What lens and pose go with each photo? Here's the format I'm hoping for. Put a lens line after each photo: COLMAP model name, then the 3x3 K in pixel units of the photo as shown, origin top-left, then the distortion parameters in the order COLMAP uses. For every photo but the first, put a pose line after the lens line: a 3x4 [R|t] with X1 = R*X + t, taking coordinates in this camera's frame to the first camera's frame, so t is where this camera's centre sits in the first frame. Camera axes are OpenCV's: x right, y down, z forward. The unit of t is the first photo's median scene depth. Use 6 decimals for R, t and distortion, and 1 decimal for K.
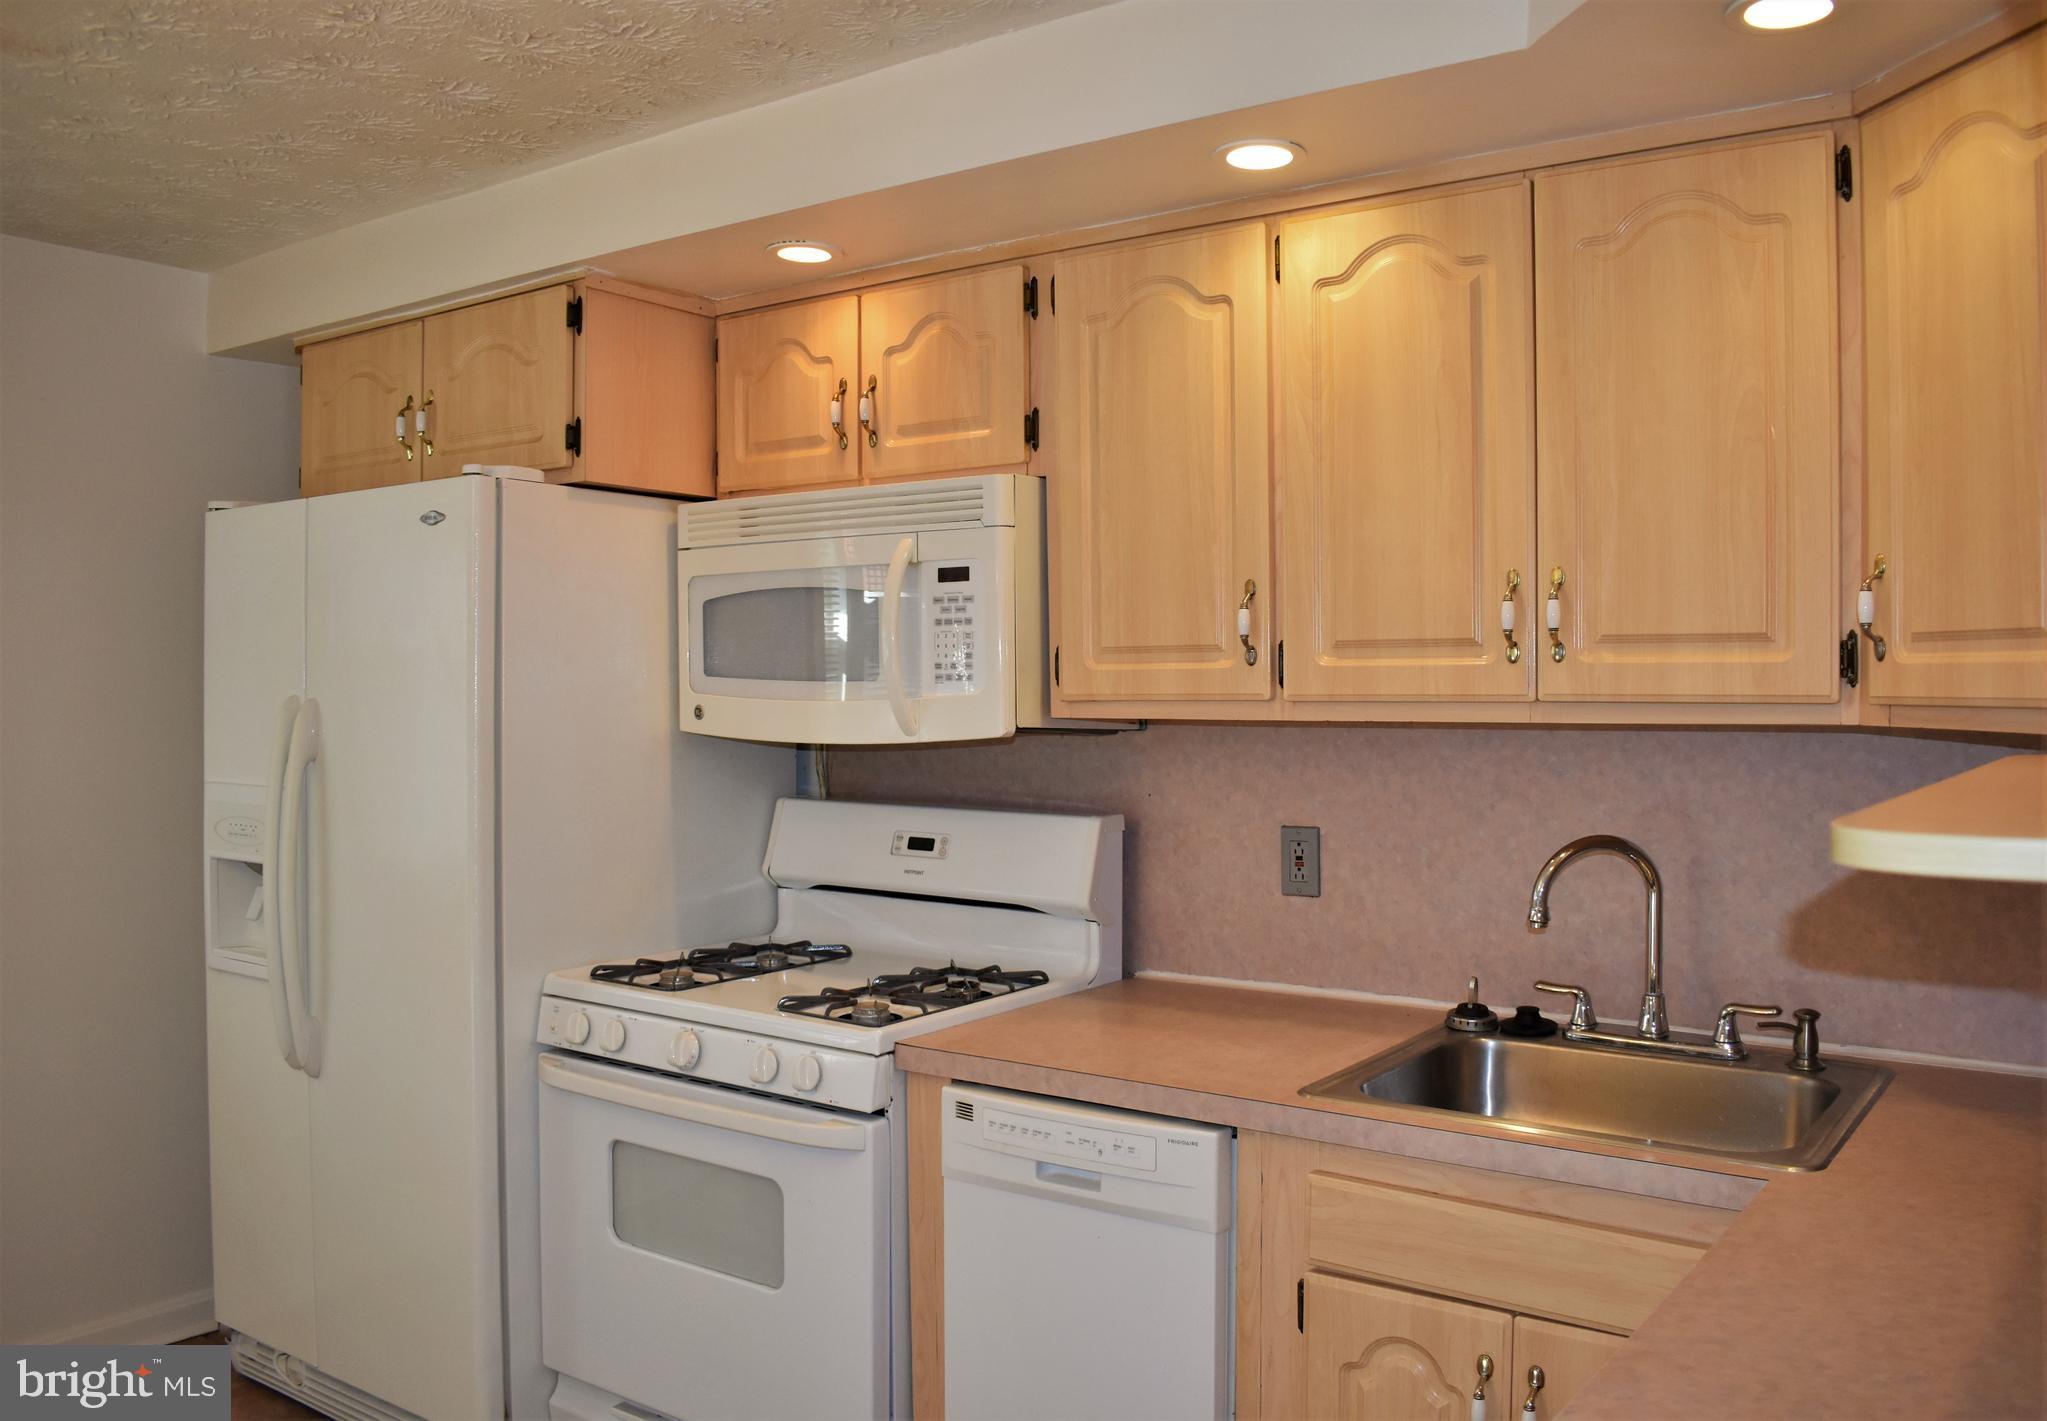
lens RADIAL K [[1672.0, 0, 1060.2], [0, 1672.0, 707.6], [0, 0, 1]] dist [-0.089796, 0.005210]
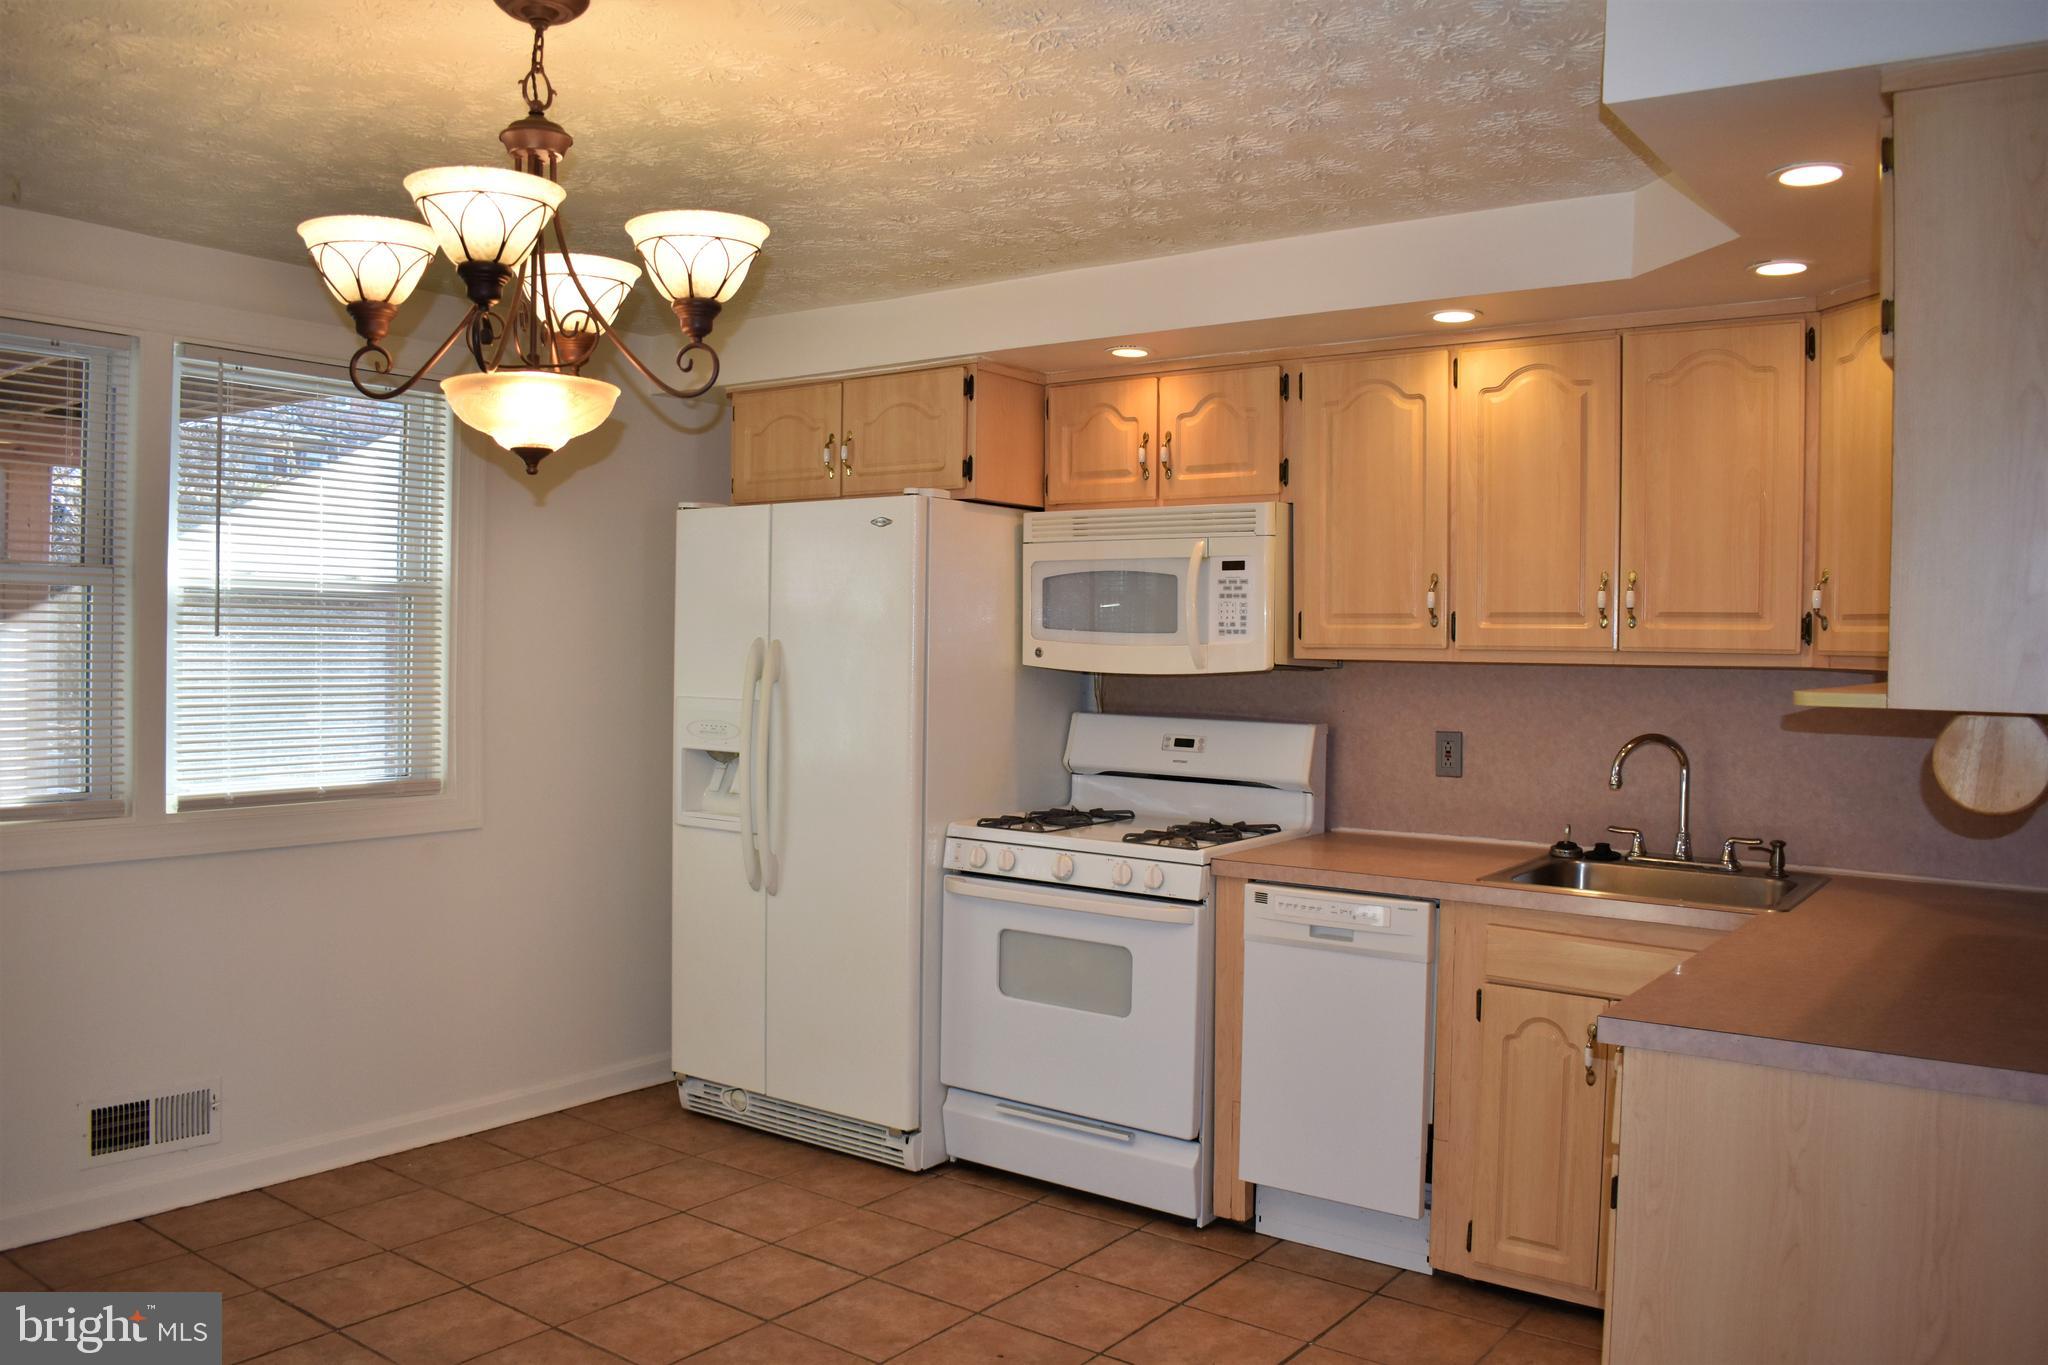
lens RADIAL K [[1593.6, 0, 1016.8], [0, 1593.6, 683.5], [0, 0, 1]] dist [-0.088971, -0.000526]
pose [[0.999592, 0.013715, -0.025066, -0.225530], [-0.013334, 0.999794, 0.015277, 0.010169], [0.025271, -0.014937, 0.999569, -0.484148]]
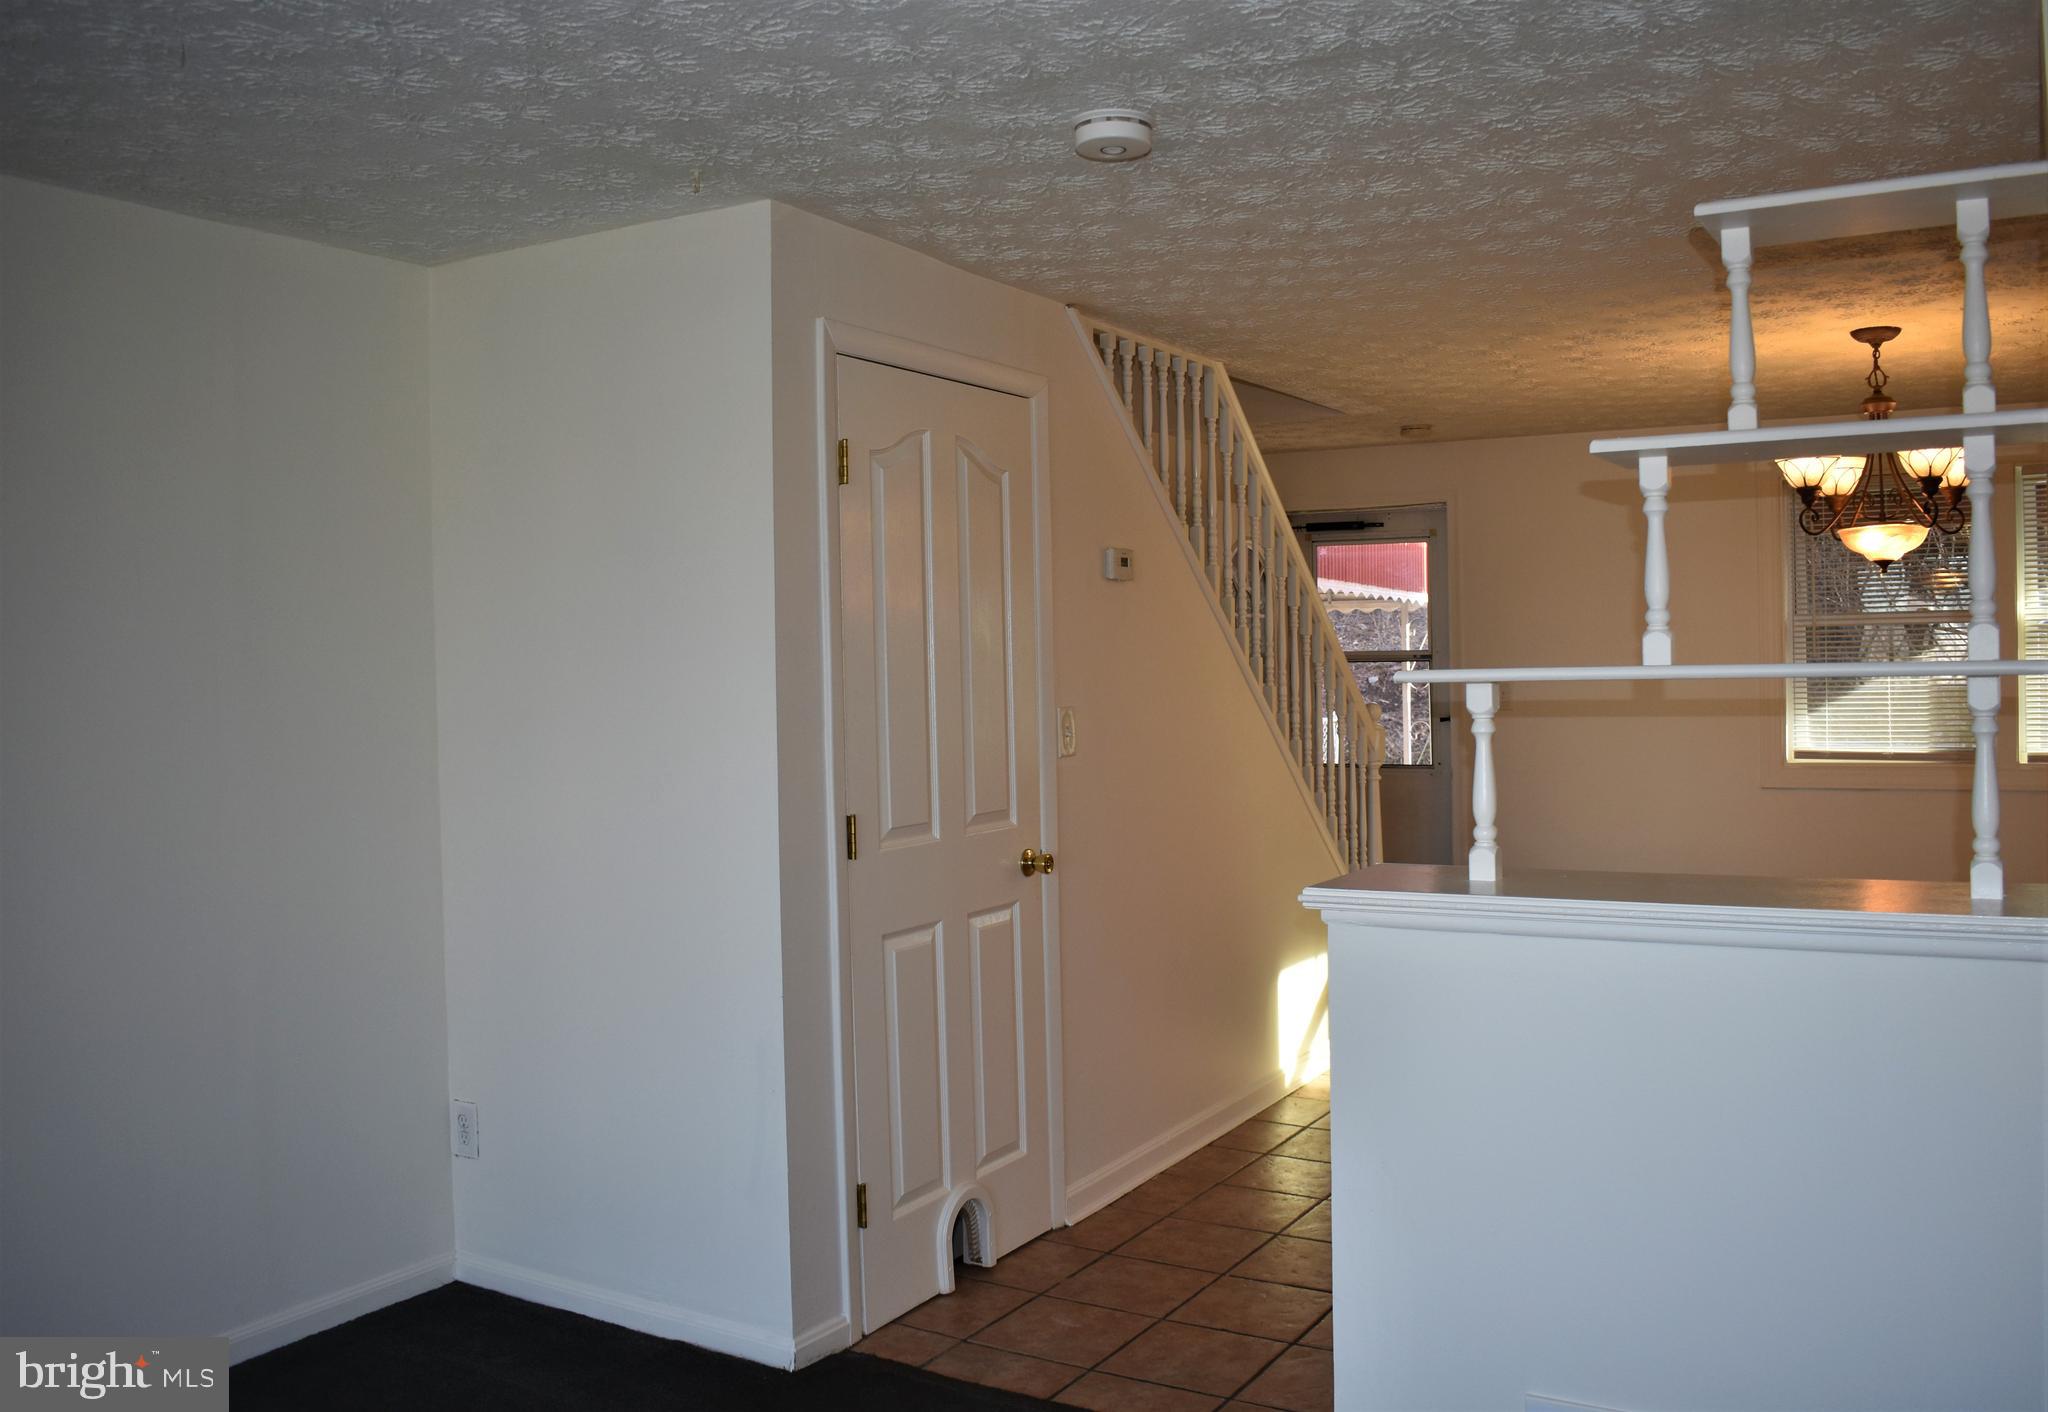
lens RADIAL K [[1698.0, 0, 1123.7], [0, 1698.0, 701.8], [0, 0, 1]] dist [-0.094755, 0.000764]
pose [[0.112915, 0.018155, -0.993439, 1.171618], [0.013721, 0.999709, 0.019829, 0.005683], [0.993510, -0.015870, 0.112633, -0.652771]]
